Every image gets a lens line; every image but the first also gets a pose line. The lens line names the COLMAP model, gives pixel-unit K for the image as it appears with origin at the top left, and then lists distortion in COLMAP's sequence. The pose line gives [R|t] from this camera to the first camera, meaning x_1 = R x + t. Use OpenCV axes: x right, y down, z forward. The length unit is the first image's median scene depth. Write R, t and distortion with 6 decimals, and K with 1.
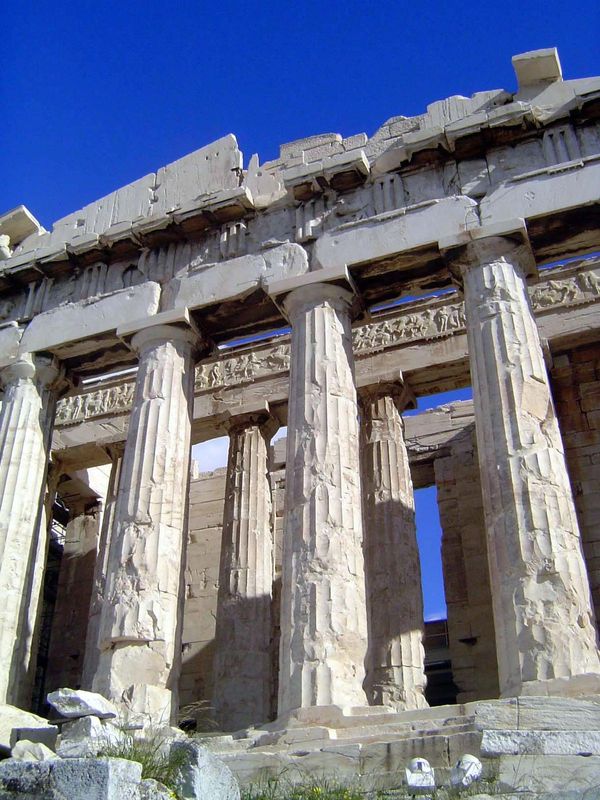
lens RADIAL K [[920.6, 0, 299.5], [0, 920.6, 394.7], [0, 0, 1]] dist [-0.145518, 0.000000]
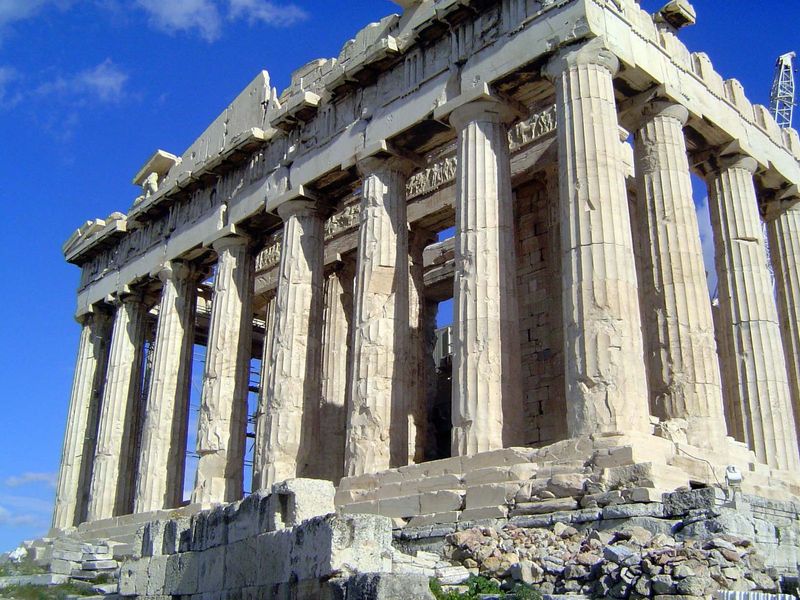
lens RADIAL K [[920.6, 0, 401.8], [0, 920.6, 304.4], [0, 0, 1]] dist [-0.145518, 0.000000]
pose [[0.906174, -0.136805, -0.400167, 0.734189], [0.226015, 0.956427, 0.184837, -0.190749], [0.357444, -0.257938, 0.897609, -0.278904]]
